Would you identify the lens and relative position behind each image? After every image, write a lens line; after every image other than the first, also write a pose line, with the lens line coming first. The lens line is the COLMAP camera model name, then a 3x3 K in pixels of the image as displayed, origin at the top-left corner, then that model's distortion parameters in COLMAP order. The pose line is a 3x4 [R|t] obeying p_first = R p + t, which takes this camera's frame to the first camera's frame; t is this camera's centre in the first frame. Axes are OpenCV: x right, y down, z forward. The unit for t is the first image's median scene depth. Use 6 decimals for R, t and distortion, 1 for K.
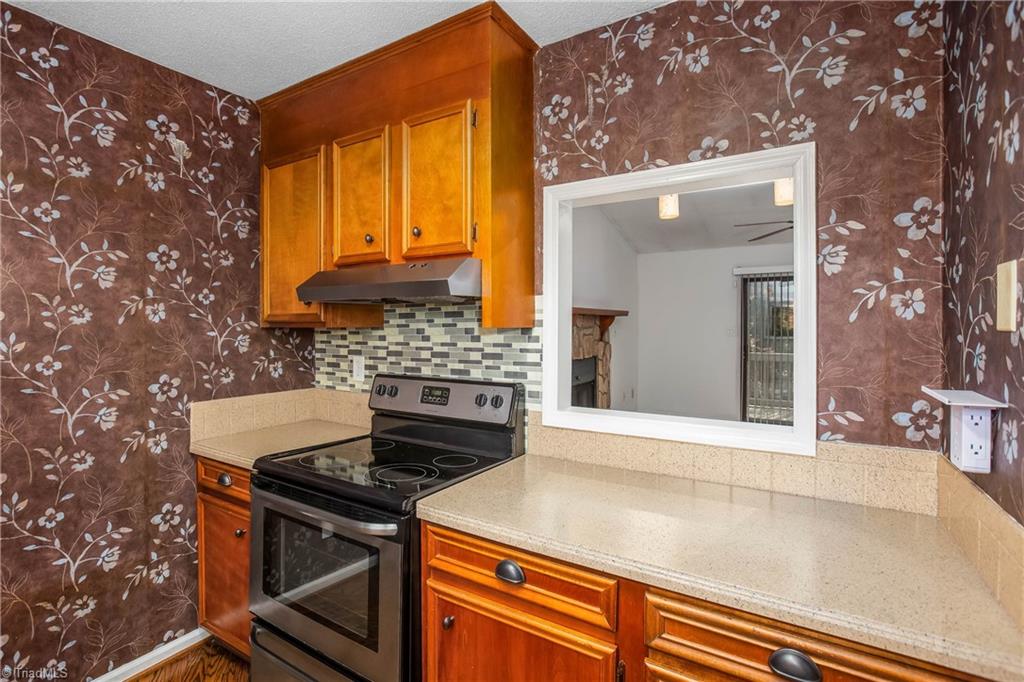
lens RADIAL K [[497.1, 0, 505.6], [0, 497.1, 331.0], [0, 0, 1]] dist [-0.033261, 0.014528]
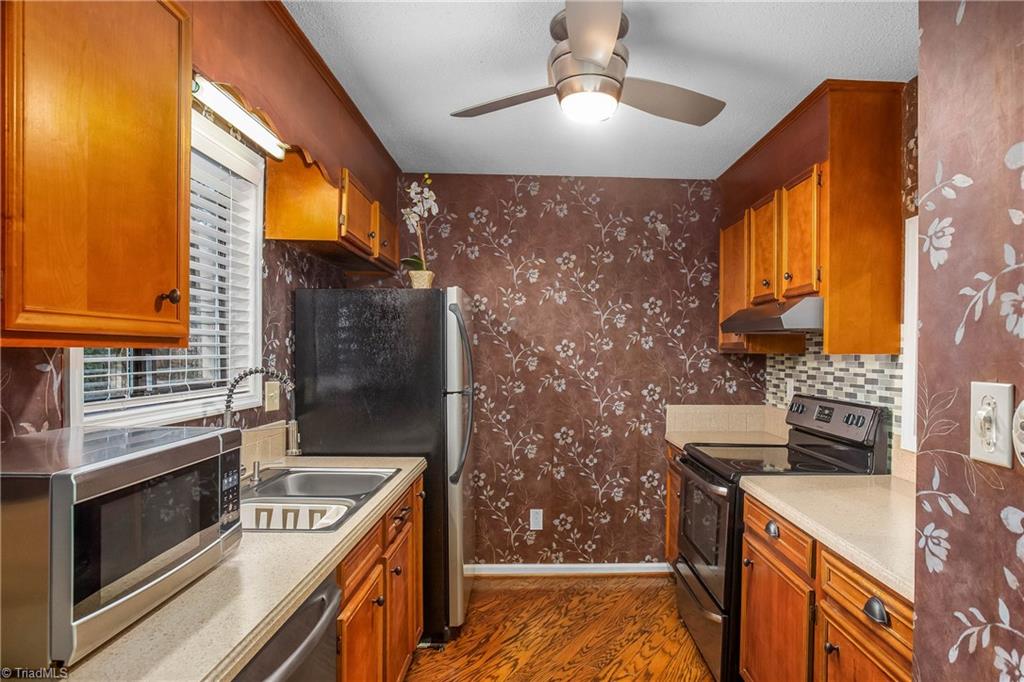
lens RADIAL K [[497.1, 0, 516.9], [0, 497.1, 348.7], [0, 0, 1]] dist [-0.033261, 0.014528]
pose [[0.541377, 0.001800, -0.840778, 0.368179], [-0.017911, 0.999795, -0.009393, 0.003377], [0.840589, 0.020144, 0.541299, -0.172424]]
